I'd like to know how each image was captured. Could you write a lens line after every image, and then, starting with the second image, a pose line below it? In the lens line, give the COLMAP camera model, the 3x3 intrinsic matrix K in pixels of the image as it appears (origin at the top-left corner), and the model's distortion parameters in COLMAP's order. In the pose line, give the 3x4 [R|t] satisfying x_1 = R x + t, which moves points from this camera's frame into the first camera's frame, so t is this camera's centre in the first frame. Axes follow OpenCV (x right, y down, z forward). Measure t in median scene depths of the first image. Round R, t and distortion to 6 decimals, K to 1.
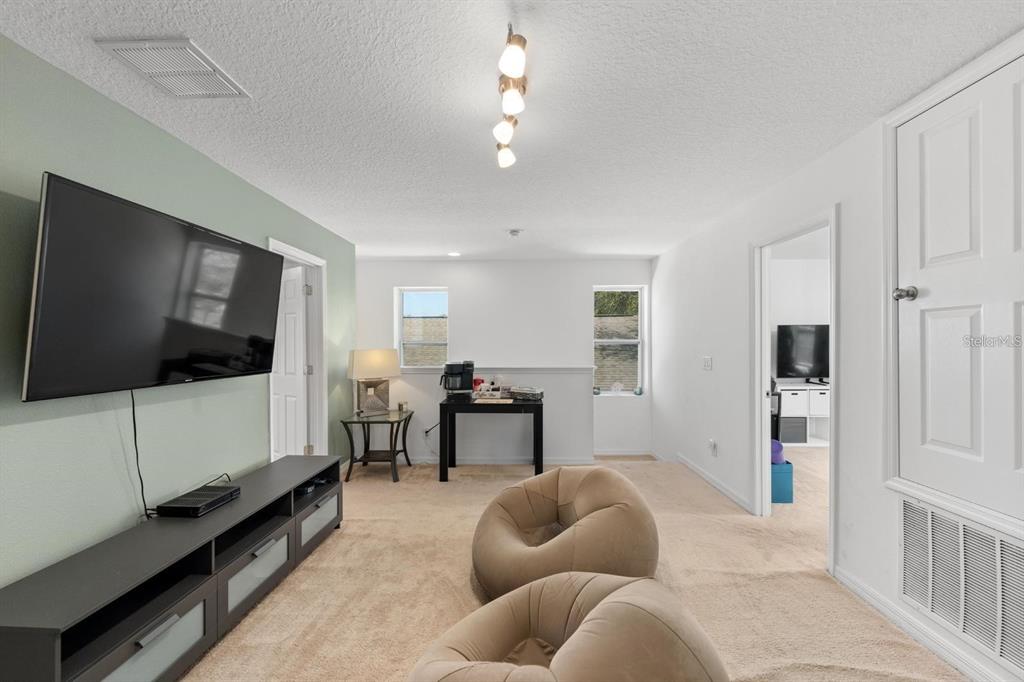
lens RADIAL K [[415.3, 0, 512.7], [0, 415.3, 344.2], [0, 0, 1]] dist [-0.002242, -0.000300]
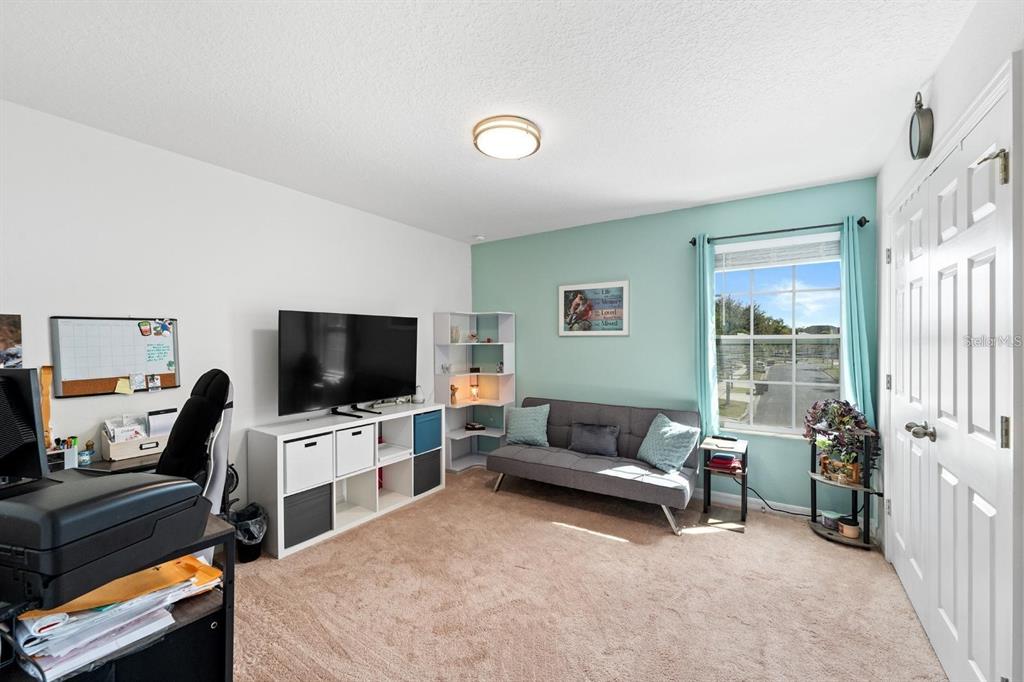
lens RADIAL K [[415.3, 0, 512.8], [0, 415.3, 342.0], [0, 0, 1]] dist [-0.002242, -0.000300]
pose [[0.537739, -0.009276, 0.843060, 0.371243], [0.005259, 0.999957, 0.007648, -0.010092], [-0.843095, 0.000321, 0.537765, 0.497470]]
